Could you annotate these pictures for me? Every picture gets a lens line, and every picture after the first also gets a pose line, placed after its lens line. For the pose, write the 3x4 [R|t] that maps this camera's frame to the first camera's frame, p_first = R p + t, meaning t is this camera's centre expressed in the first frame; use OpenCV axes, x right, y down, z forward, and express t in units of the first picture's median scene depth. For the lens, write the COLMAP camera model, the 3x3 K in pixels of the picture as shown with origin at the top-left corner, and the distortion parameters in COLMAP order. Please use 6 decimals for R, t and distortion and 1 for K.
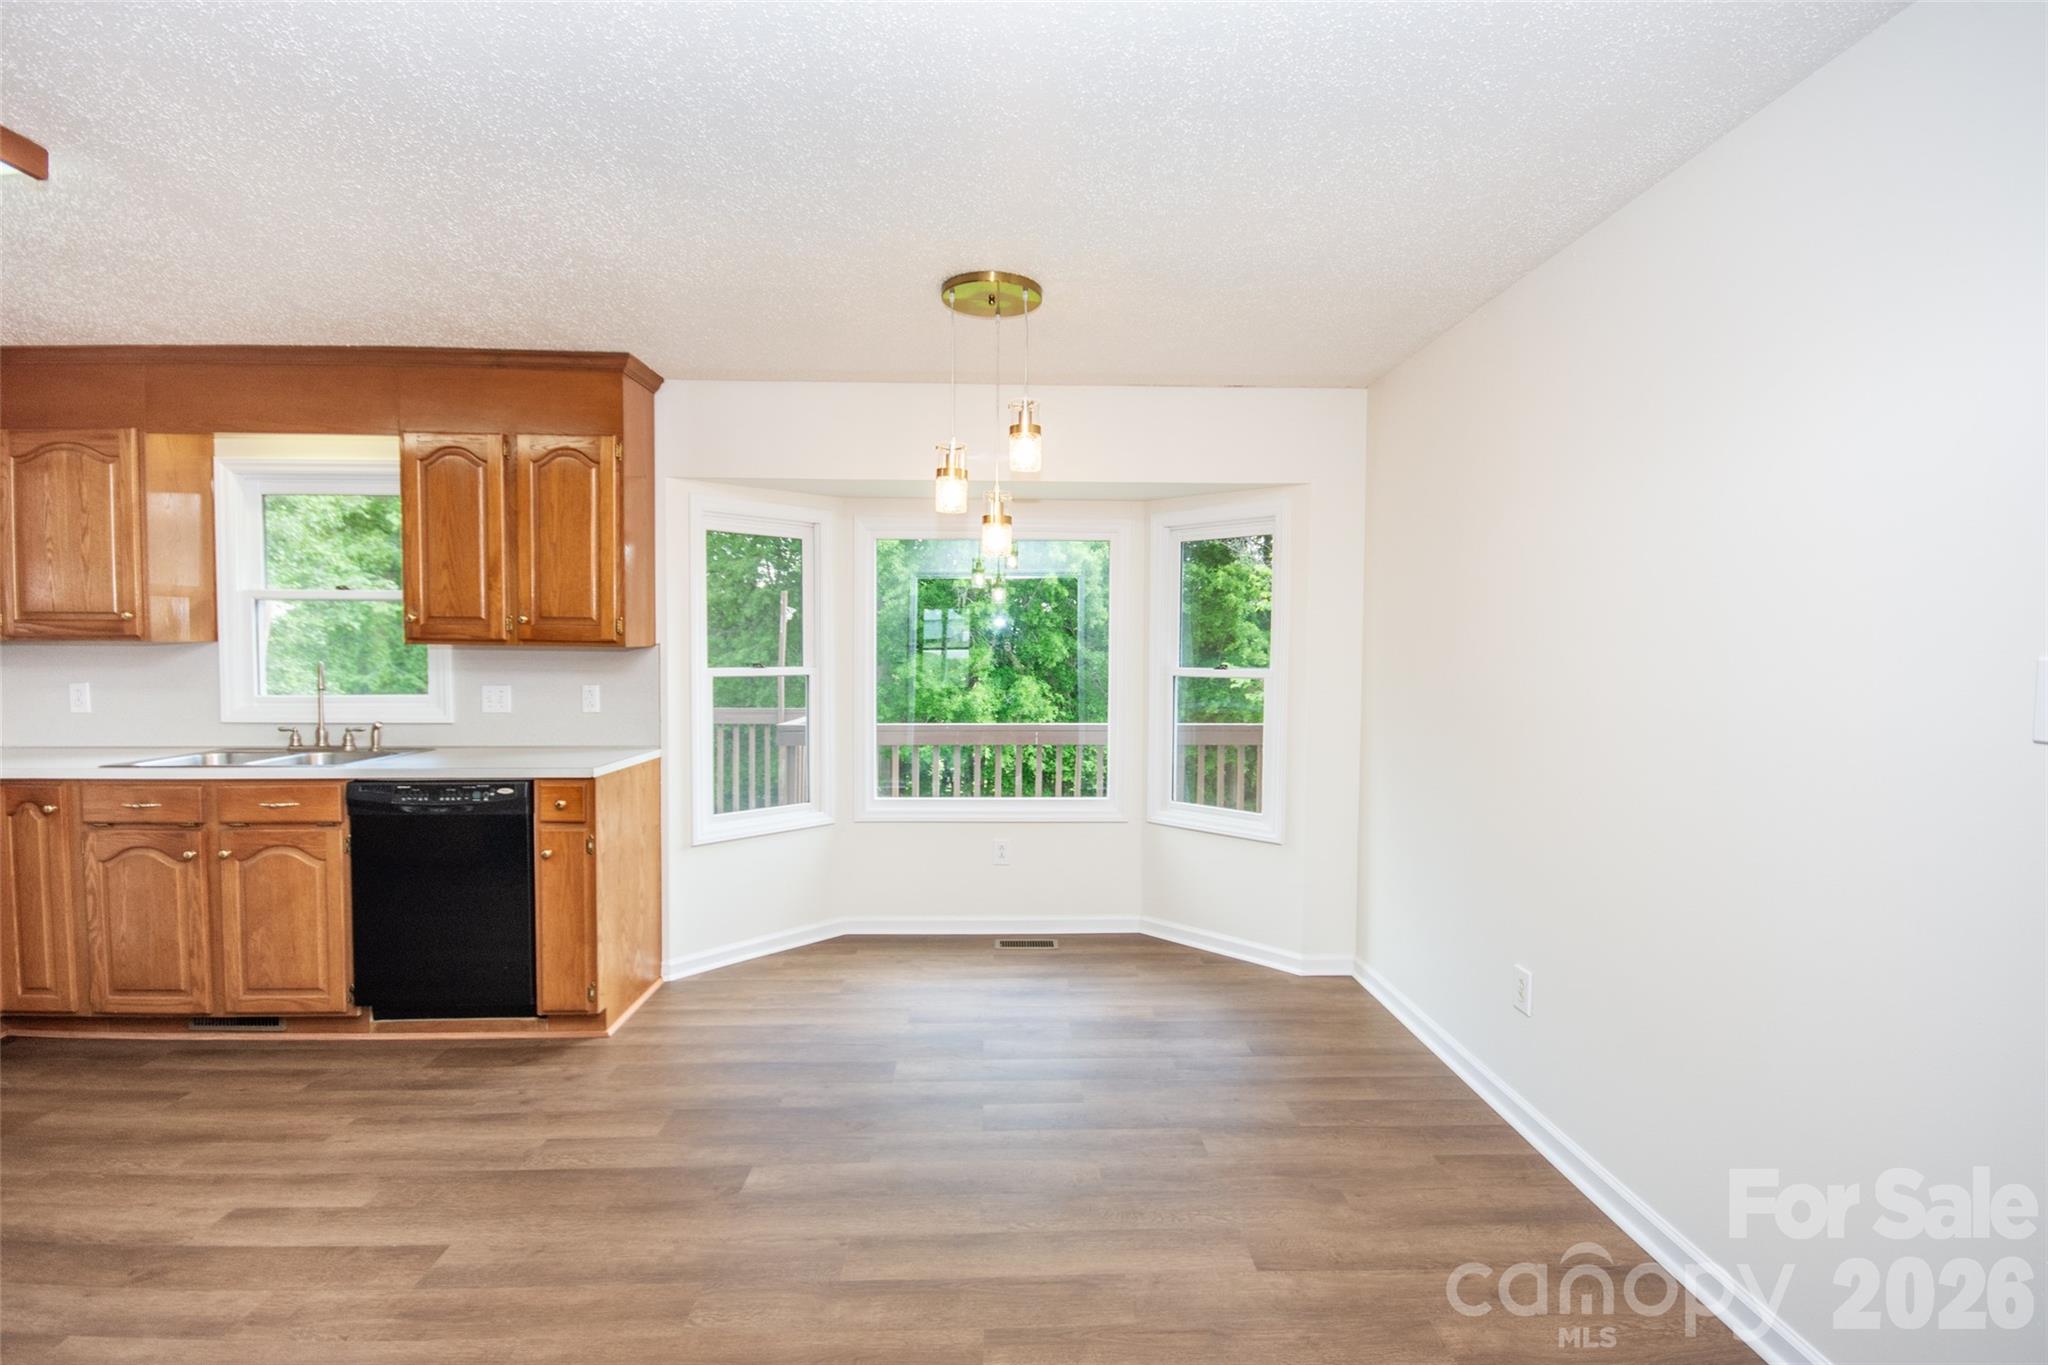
lens RADIAL K [[918.7, 0, 1027.3], [0, 918.7, 686.1], [0, 0, 1]] dist [0.008757, -0.015292]
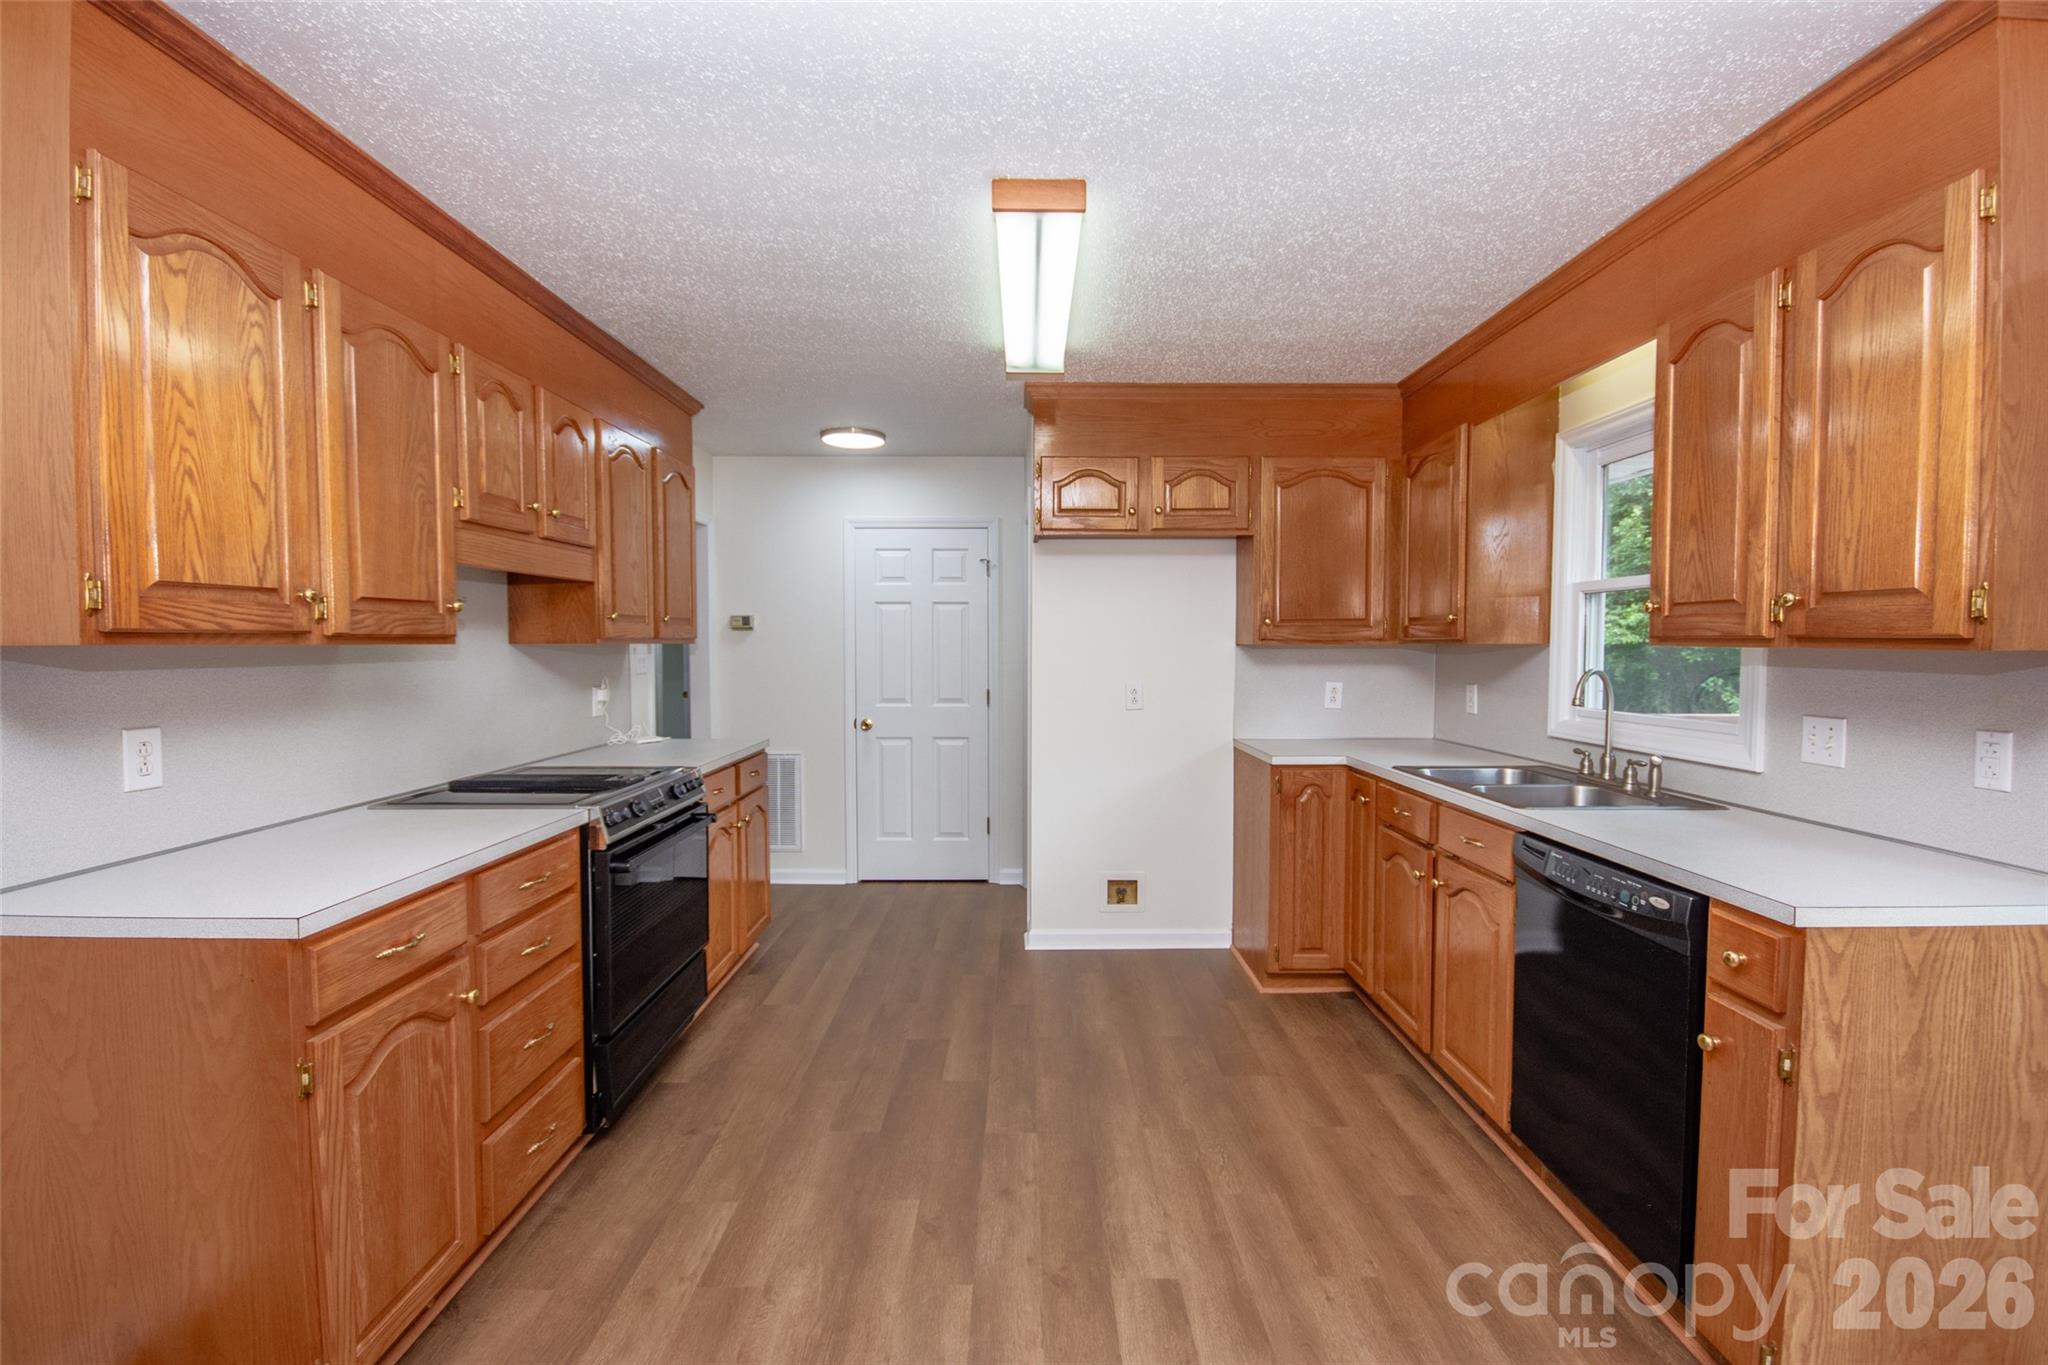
lens RADIAL K [[891.4, 0, 1011.0], [0, 891.4, 683.1], [0, 0, 1]] dist [0.011952, -0.013049]
pose [[-0.025011, 0.037710, -0.998976, -0.008100], [-0.041275, 0.998397, 0.038721, -0.025028], [0.998835, 0.042202, -0.023414, 0.560221]]
